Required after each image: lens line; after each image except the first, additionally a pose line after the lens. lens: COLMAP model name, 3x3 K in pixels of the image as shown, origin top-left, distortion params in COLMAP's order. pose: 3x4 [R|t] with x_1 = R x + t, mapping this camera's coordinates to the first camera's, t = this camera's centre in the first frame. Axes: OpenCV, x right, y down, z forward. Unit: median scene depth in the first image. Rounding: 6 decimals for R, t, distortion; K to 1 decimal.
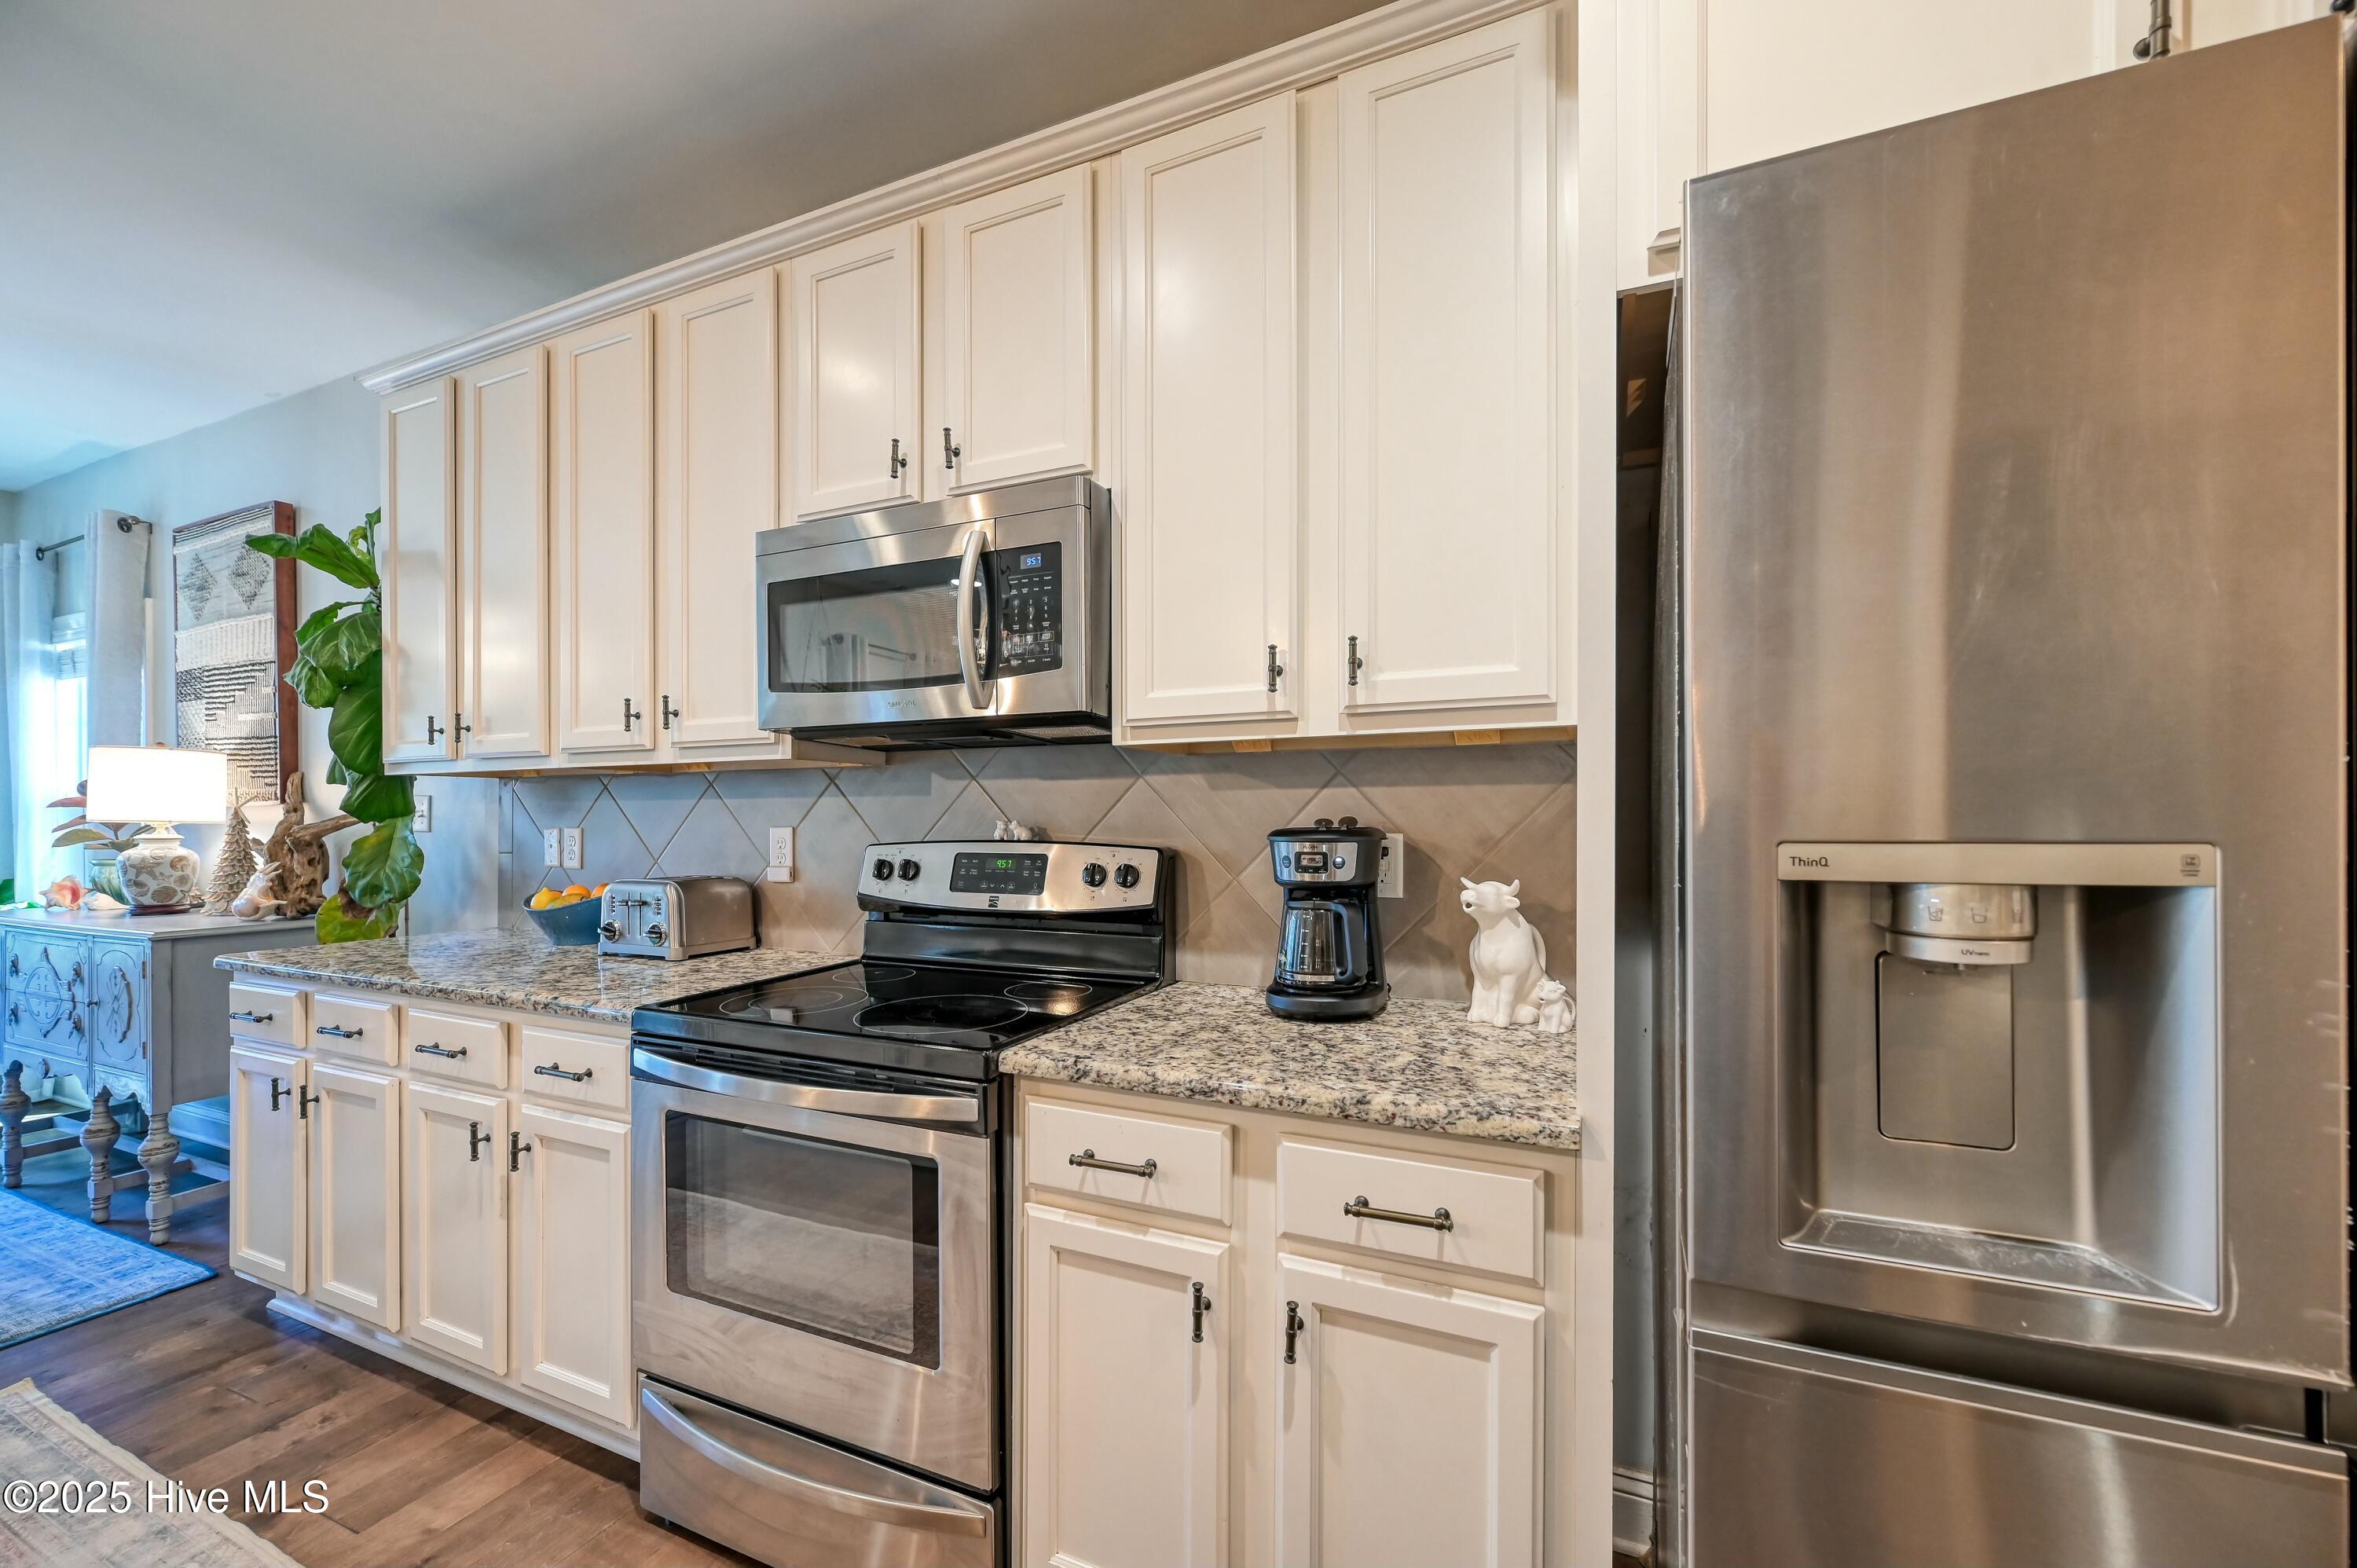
lens RADIAL K [[934.4, 0, 1181.0], [0, 934.4, 818.5], [0, 0, 1]] dist [0.000385, 0.000264]
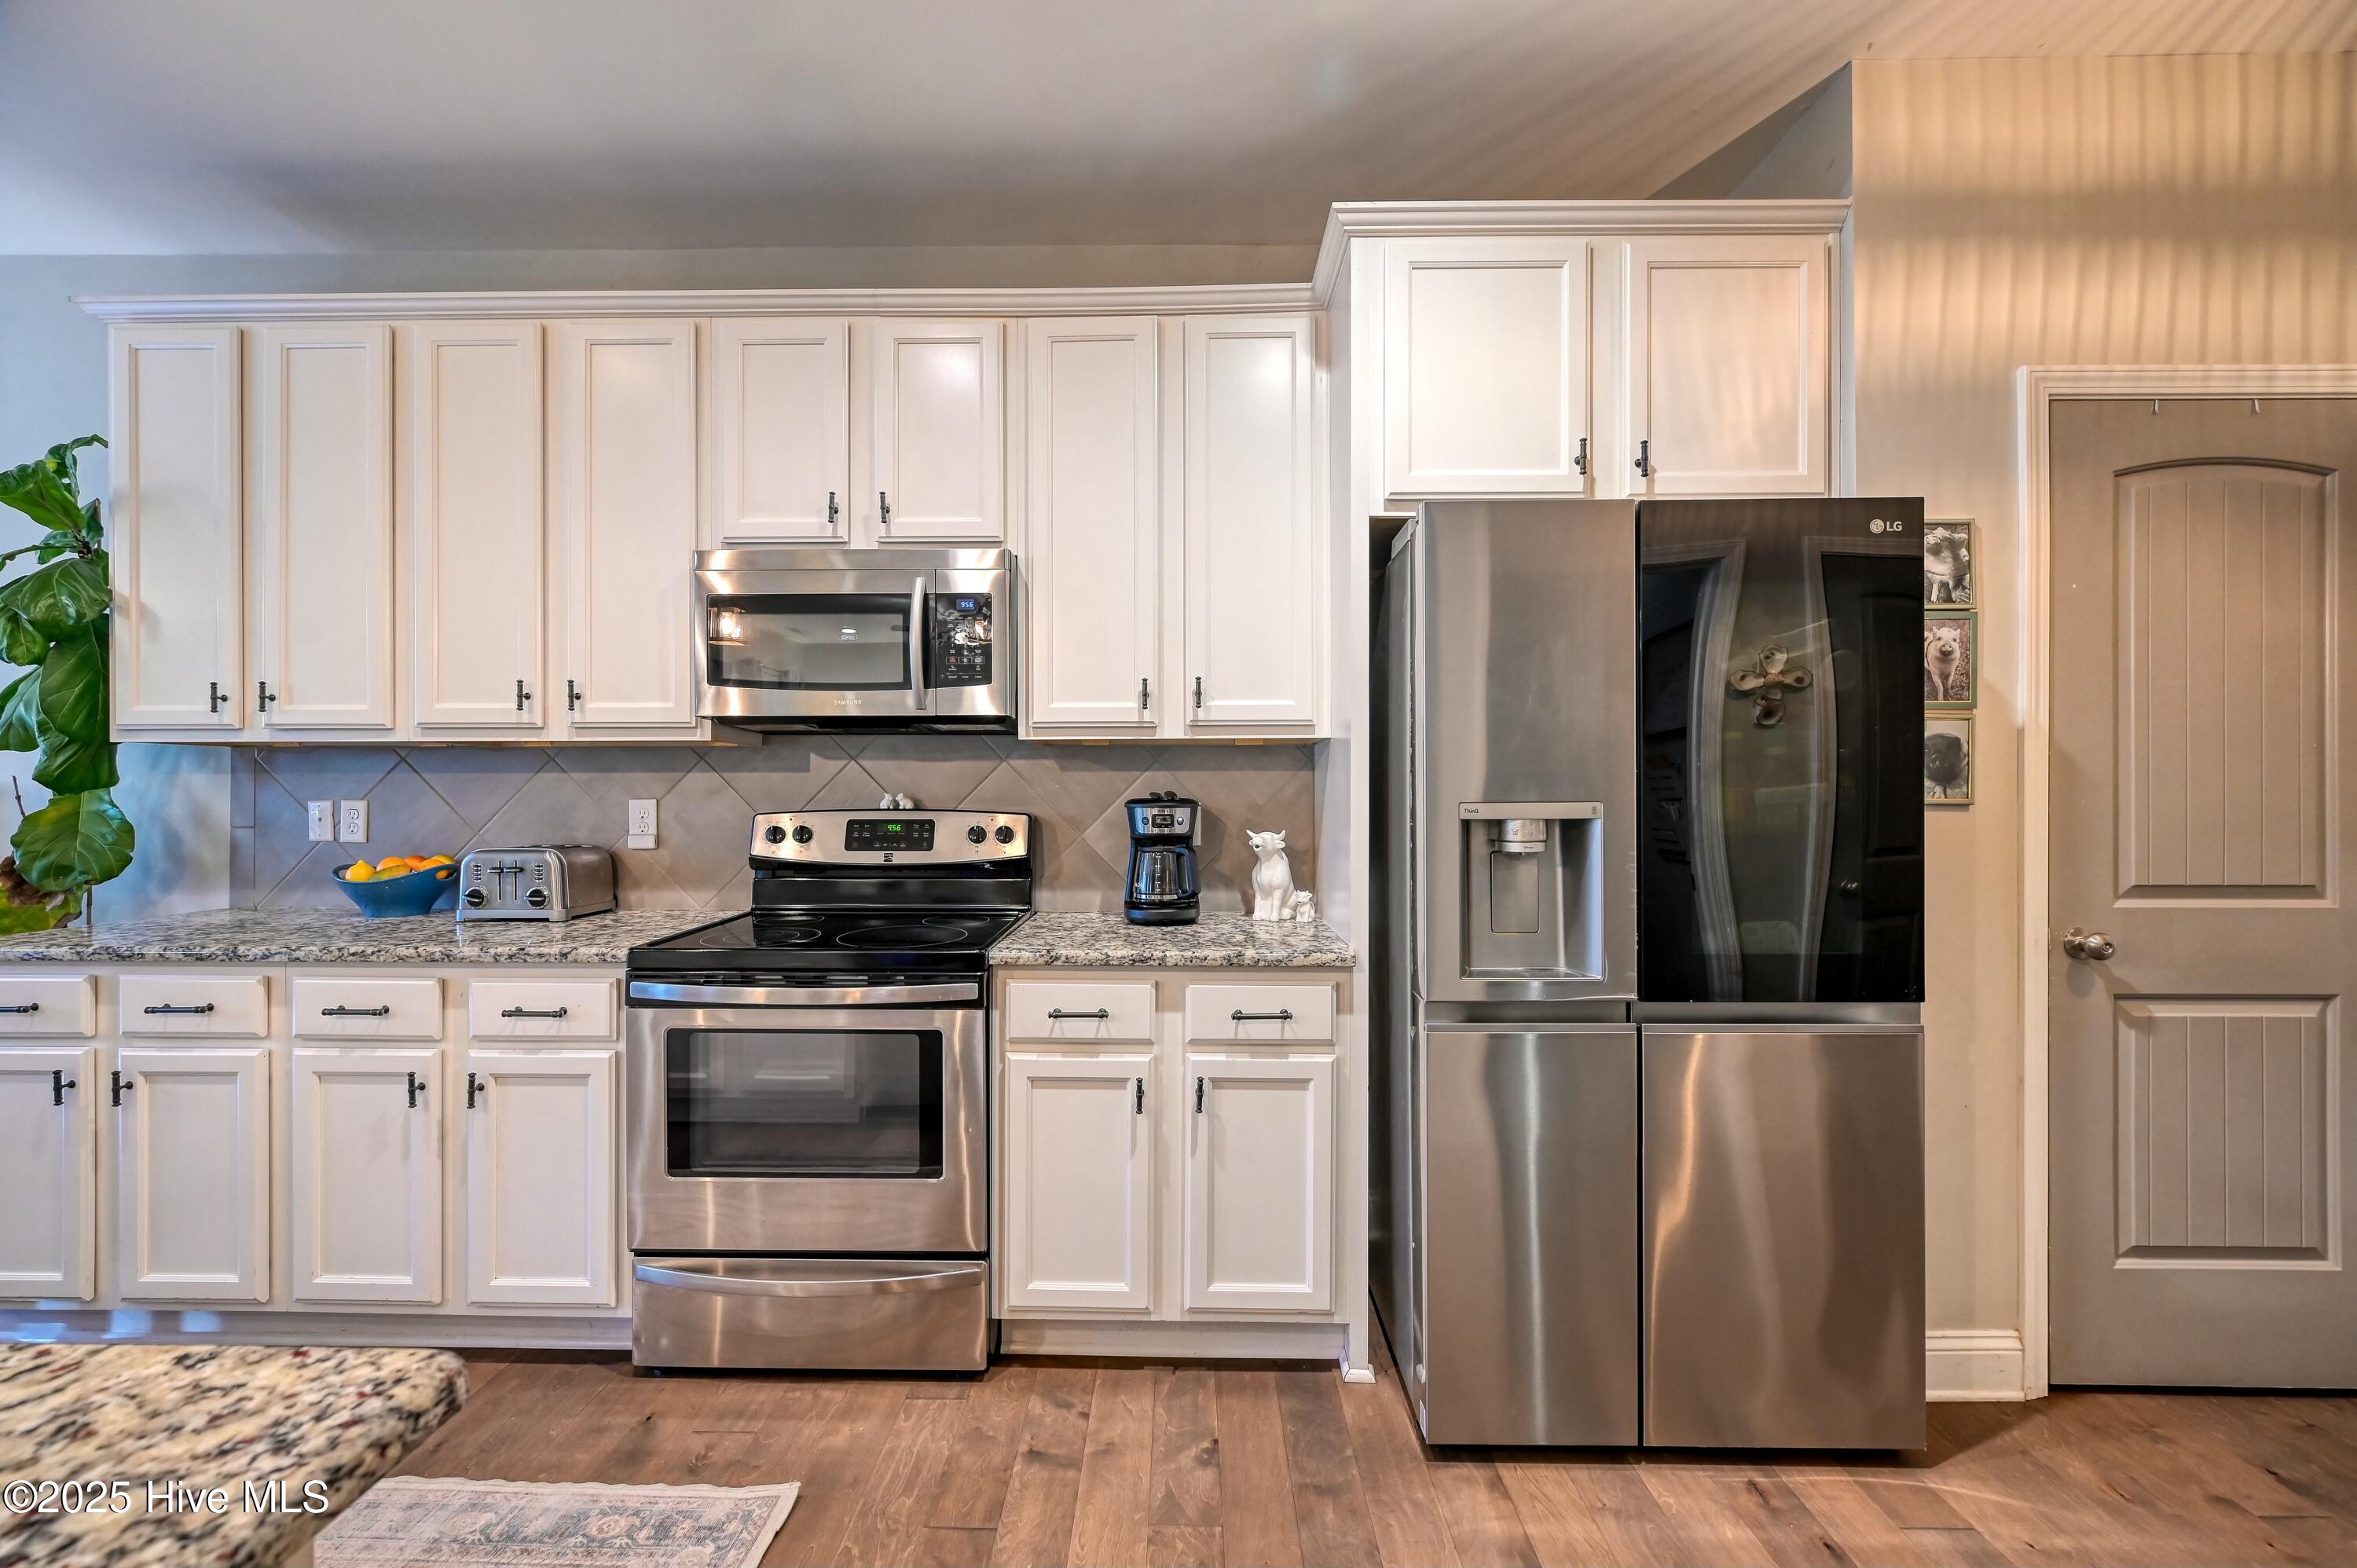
lens RADIAL K [[934.4, 0, 1175.7], [0, 934.4, 788.3], [0, 0, 1]] dist [0.000385, 0.000264]
pose [[0.918017, 0.004291, 0.396519, -0.412865], [-0.001894, 0.999978, -0.006435, 0.003355], [-0.396537, 0.005156, 0.918004, -0.374517]]
